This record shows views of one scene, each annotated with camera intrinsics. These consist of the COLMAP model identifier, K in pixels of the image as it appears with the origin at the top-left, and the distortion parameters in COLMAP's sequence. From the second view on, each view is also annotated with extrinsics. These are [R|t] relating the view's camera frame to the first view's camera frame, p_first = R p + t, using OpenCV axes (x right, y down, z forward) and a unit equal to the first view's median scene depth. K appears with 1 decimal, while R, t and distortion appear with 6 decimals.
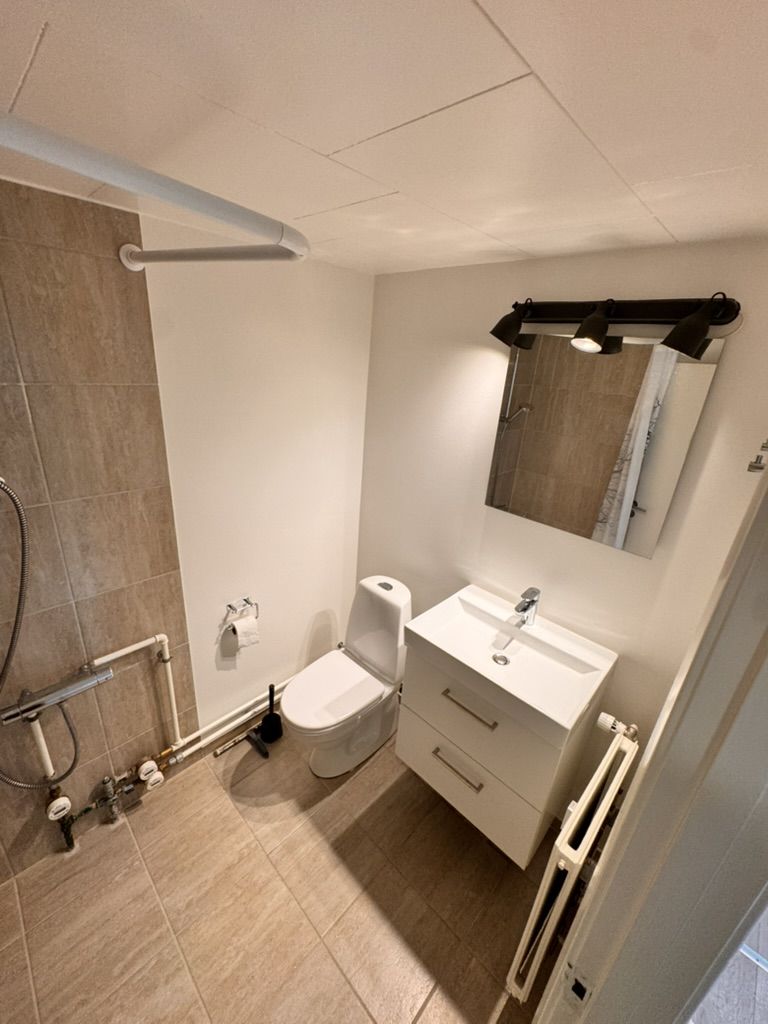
lens RADIAL K [[407.9, 0, 382.0], [0, 407.9, 512.2], [0, 0, 1]] dist [-0.000830, -0.000410]
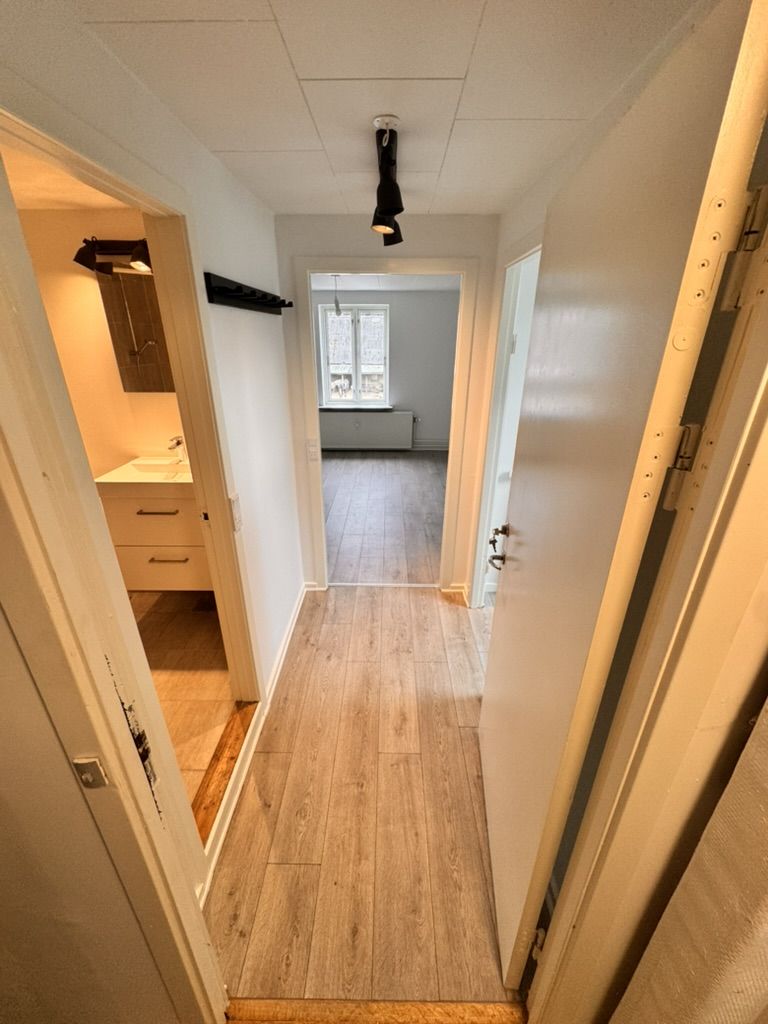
lens RADIAL K [[407.9, 0, 384.2], [0, 407.9, 507.8], [0, 0, 1]] dist [-0.000830, -0.000410]
pose [[0.722176, -0.328973, 0.608473, -0.099962], [0.293092, 0.942326, 0.161611, 0.464914], [-0.626545, 0.061627, 0.776945, -0.737241]]
